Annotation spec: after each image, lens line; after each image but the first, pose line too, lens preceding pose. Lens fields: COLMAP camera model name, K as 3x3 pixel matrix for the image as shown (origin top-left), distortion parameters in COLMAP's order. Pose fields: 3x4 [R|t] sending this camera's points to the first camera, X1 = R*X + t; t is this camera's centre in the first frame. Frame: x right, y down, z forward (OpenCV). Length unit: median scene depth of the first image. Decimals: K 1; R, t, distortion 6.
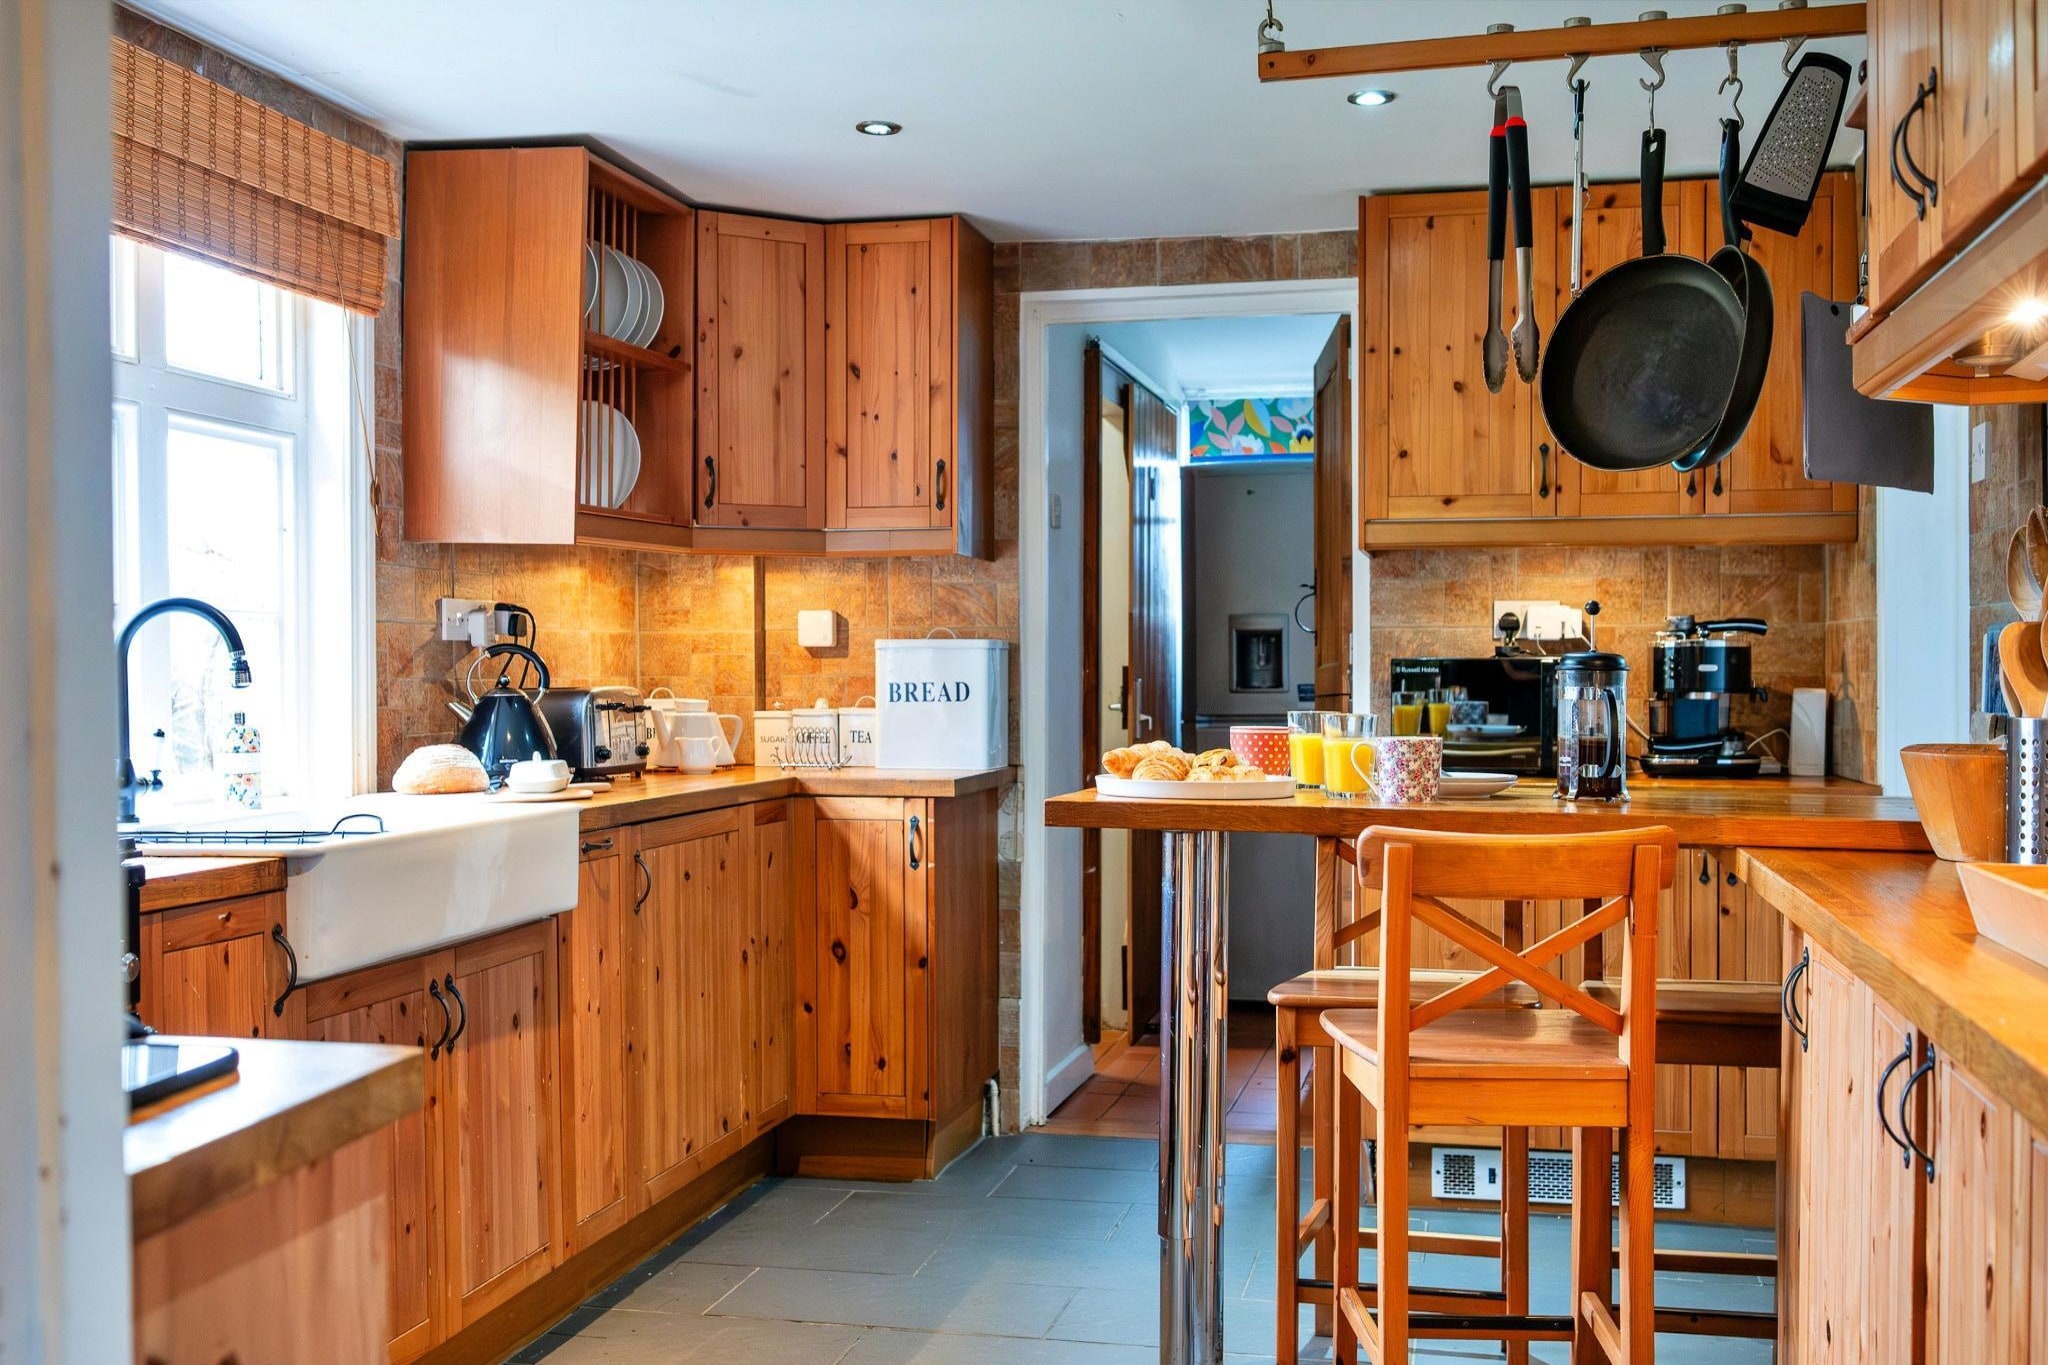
lens RADIAL K [[2087.8, 0, 1023.0], [0, 2087.8, 698.8], [0, 0, 1]] dist [0.011566, 0.000000]
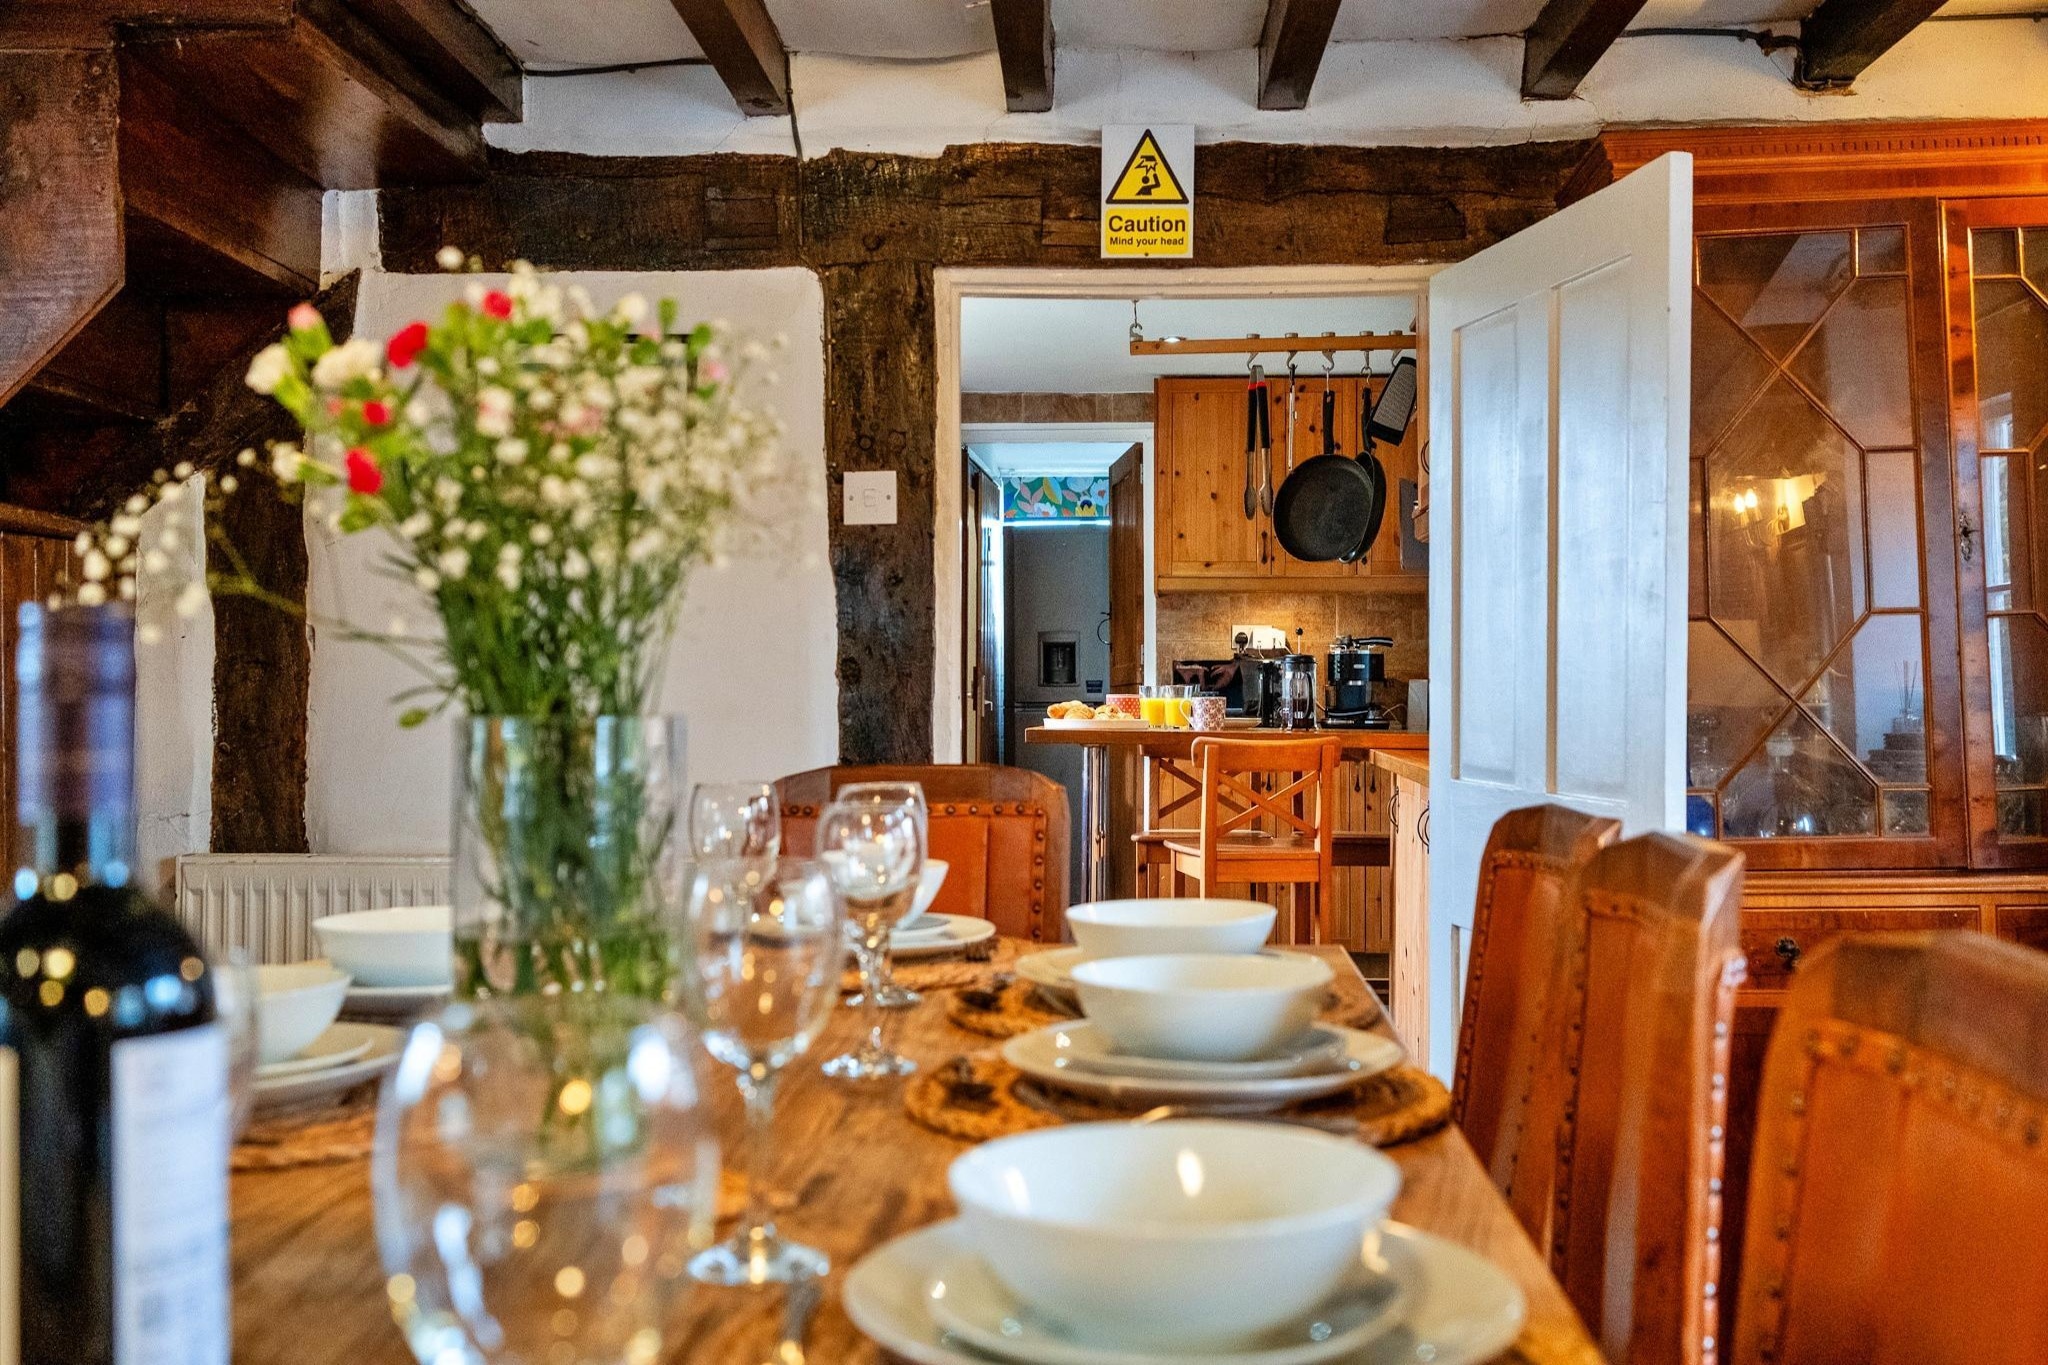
lens RADIAL K [[2220.2, 0, 1030.8], [0, 2220.2, 664.8], [0, 0, 1]] dist [-0.009374, 0.000000]
pose [[0.986619, 0.004595, 0.162975, -0.228658], [-0.000782, 0.999725, -0.023455, 0.026559], [-0.163038, 0.023014, 0.986351, -0.733499]]
